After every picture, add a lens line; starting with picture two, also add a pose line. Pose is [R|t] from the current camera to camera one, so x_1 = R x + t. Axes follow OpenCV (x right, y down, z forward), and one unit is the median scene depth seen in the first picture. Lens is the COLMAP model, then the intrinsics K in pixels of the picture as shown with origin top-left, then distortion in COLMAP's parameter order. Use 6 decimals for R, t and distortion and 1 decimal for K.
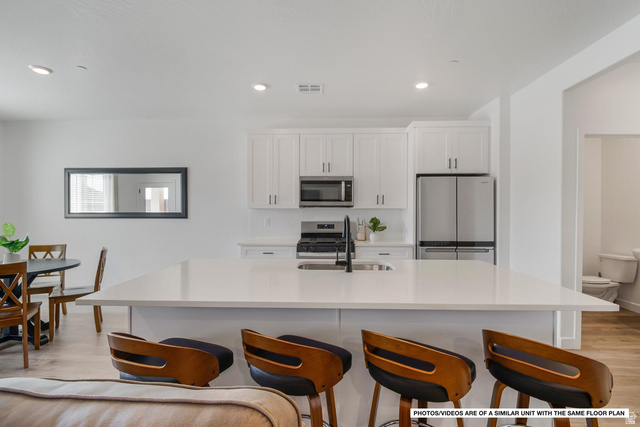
lens RADIAL K [[305.9, 0, 316.1], [0, 305.9, 214.8], [0, 0, 1]] dist [-0.000364, -0.000841]
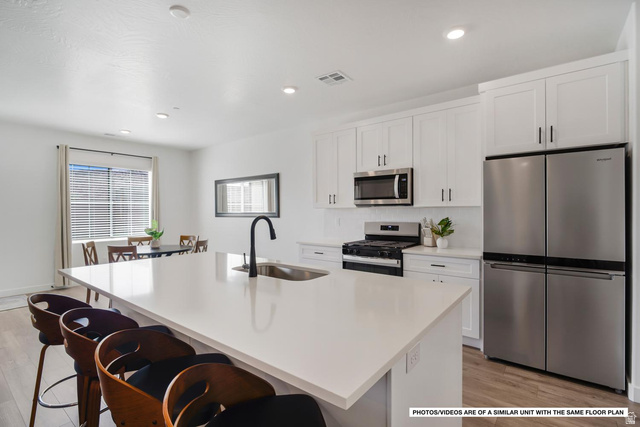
lens RADIAL K [[305.9, 0, 317.8], [0, 305.9, 212.2], [0, 0, 1]] dist [-0.000364, -0.000841]
pose [[0.803813, -0.004137, -0.594868, 0.408178], [-0.000536, 0.999970, -0.007679, 0.000208], [0.594882, 0.006491, 0.803787, 0.186021]]
